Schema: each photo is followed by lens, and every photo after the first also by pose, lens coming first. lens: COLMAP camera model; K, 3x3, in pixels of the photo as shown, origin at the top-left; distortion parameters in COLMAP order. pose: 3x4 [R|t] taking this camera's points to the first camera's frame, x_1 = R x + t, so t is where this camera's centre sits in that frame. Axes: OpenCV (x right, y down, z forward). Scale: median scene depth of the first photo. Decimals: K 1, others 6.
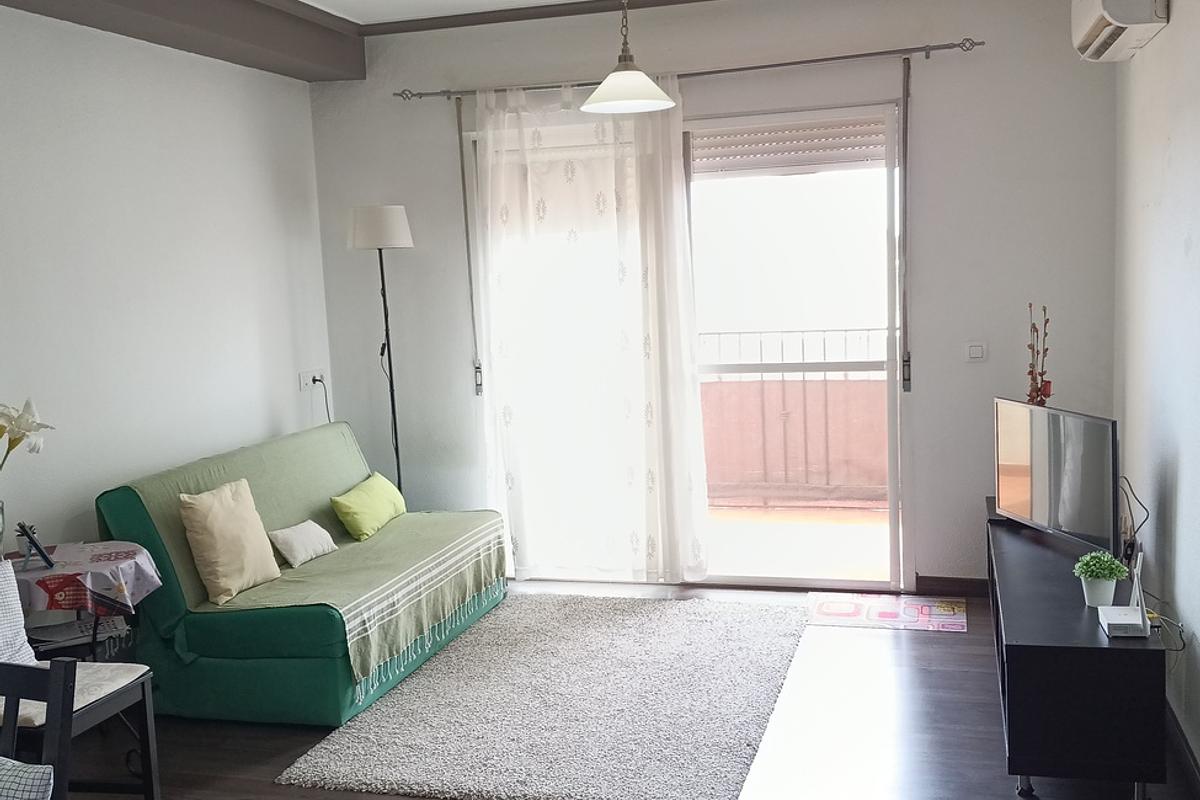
lens RADIAL K [[1197.6, 0, 600.0], [0, 1197.6, 400.0], [0, 0, 1]] dist [0.168216, -0.400061]
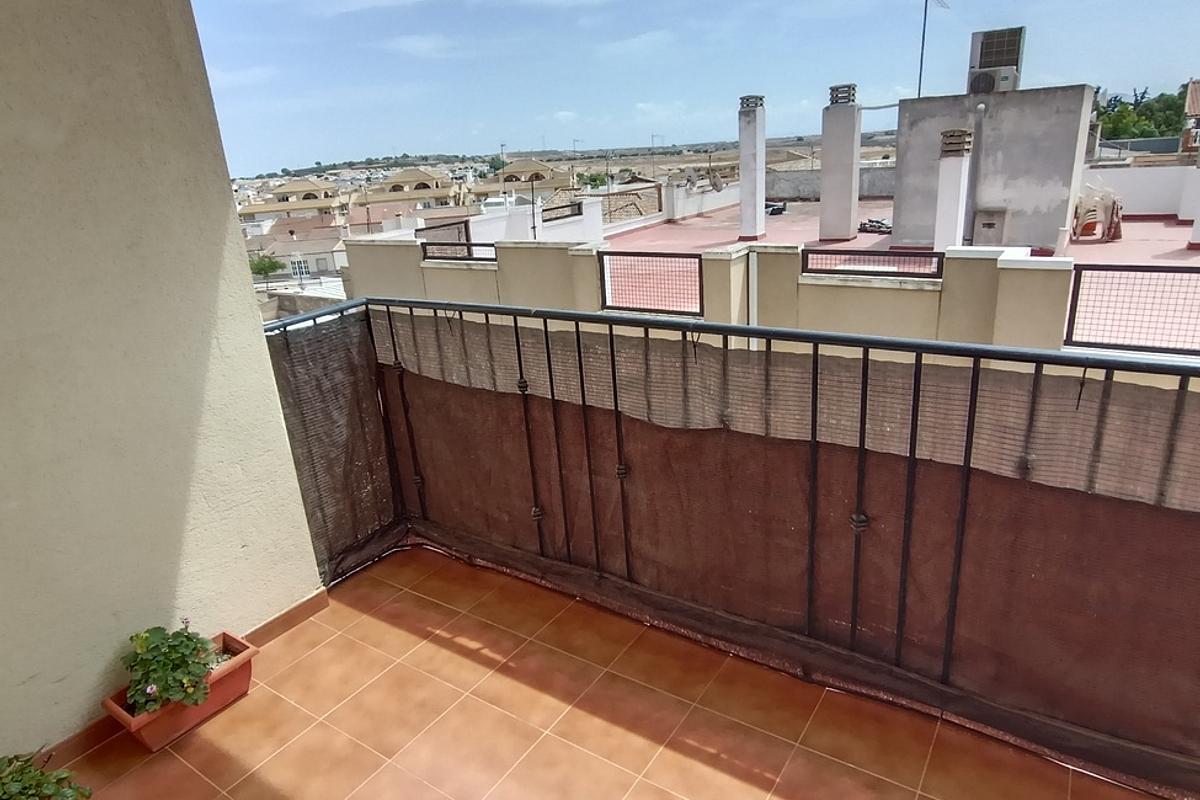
lens RADIAL K [[734.6, 0, 600.0], [0, 734.6, 400.0], [0, 0, 1]] dist [-0.032638, 0.029200]
pose [[0.950090, 0.077560, -0.302181, 0.198195], [-0.003921, 0.971496, 0.237023, -0.134038], [0.311951, -0.224008, 0.923313, 1.031892]]
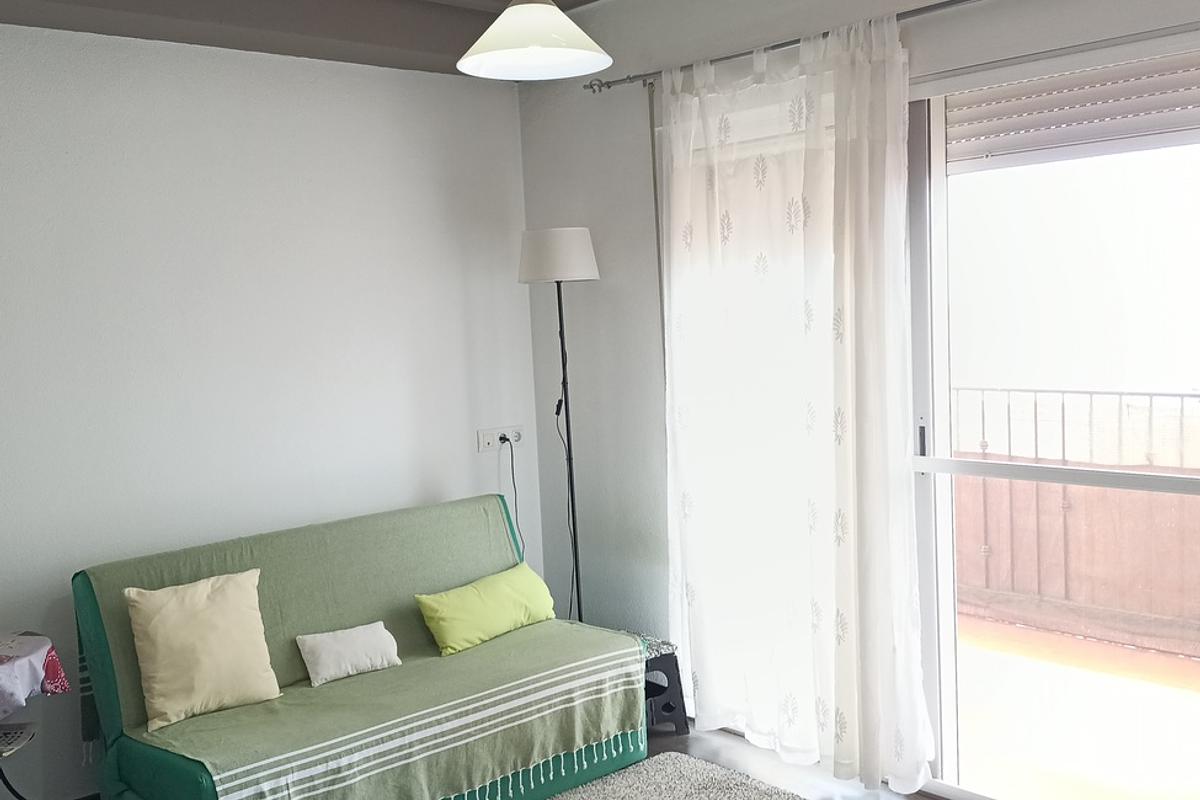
lens RADIAL K [[1197.6, 0, 600.0], [0, 1197.6, 400.0], [0, 0, 1]] dist [0.168216, -0.400061]
pose [[0.850383, 0.048205, -0.523951, 0.277206], [-0.053092, 0.998573, 0.005702, -0.056187], [0.523478, 0.022968, 0.851730, 0.357980]]
